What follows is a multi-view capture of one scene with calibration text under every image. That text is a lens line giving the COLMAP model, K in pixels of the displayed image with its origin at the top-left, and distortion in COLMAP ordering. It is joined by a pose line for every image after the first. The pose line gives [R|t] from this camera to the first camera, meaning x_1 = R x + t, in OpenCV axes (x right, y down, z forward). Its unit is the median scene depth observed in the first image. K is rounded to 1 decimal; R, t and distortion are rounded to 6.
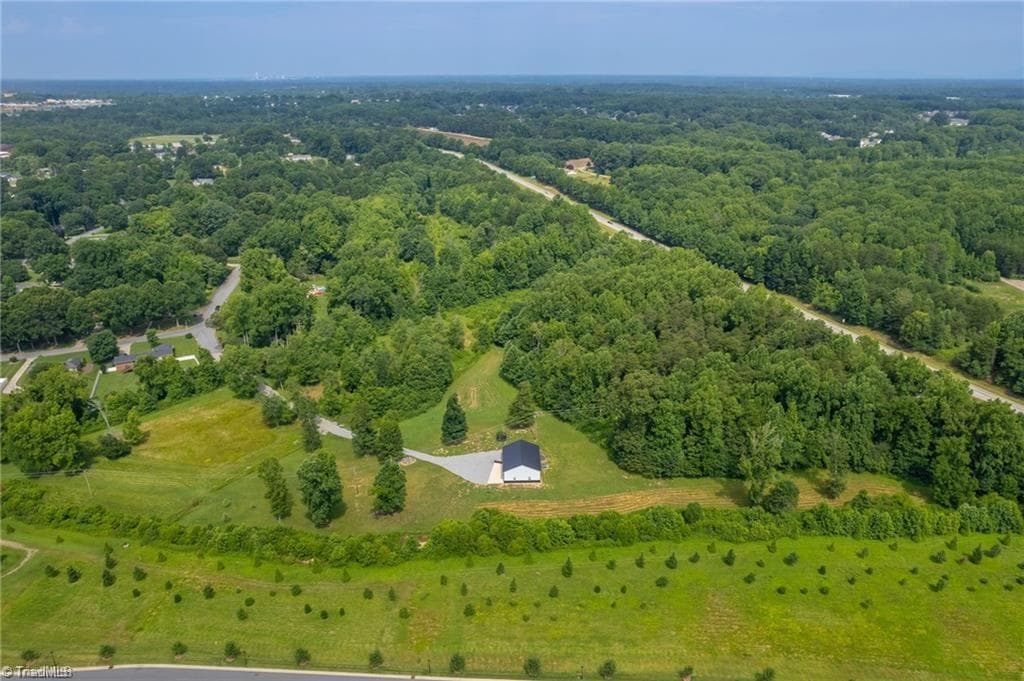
lens RADIAL K [[695.5, 0, 512.0], [0, 695.5, 340.5], [0, 0, 1]] dist [0.037229, 0.000280]
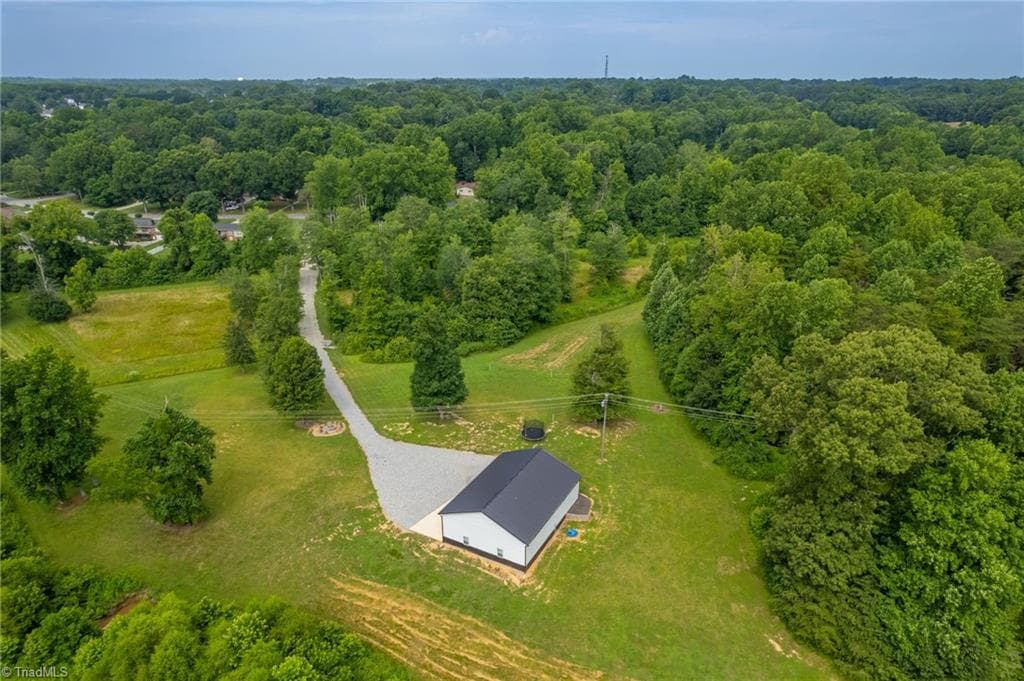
lens RADIAL K [[645.7, 0, 512.0], [0, 645.7, 340.5], [0, 0, 1]] dist [-0.002052, 0.024565]
pose [[0.879305, 0.189862, -0.436779, 0.161591], [-0.177728, 0.981663, 0.068923, 0.060562], [0.441856, 0.017023, 0.896925, 0.688572]]
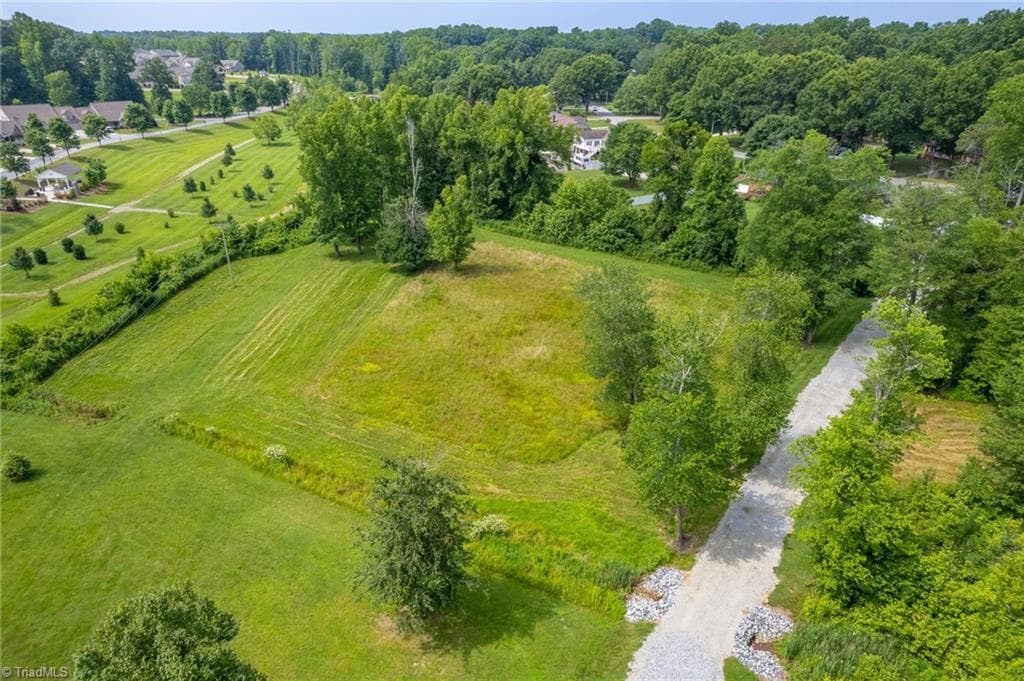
lens RADIAL K [[695.5, 0, 512.0], [0, 695.5, 340.5], [0, 0, 1]] dist [0.037229, 0.000280]
pose [[0.156989, 0.421915, -0.892940, -0.167085], [-0.376047, 0.861579, 0.340984, 0.036541], [0.913205, 0.282256, 0.293918, 1.057954]]
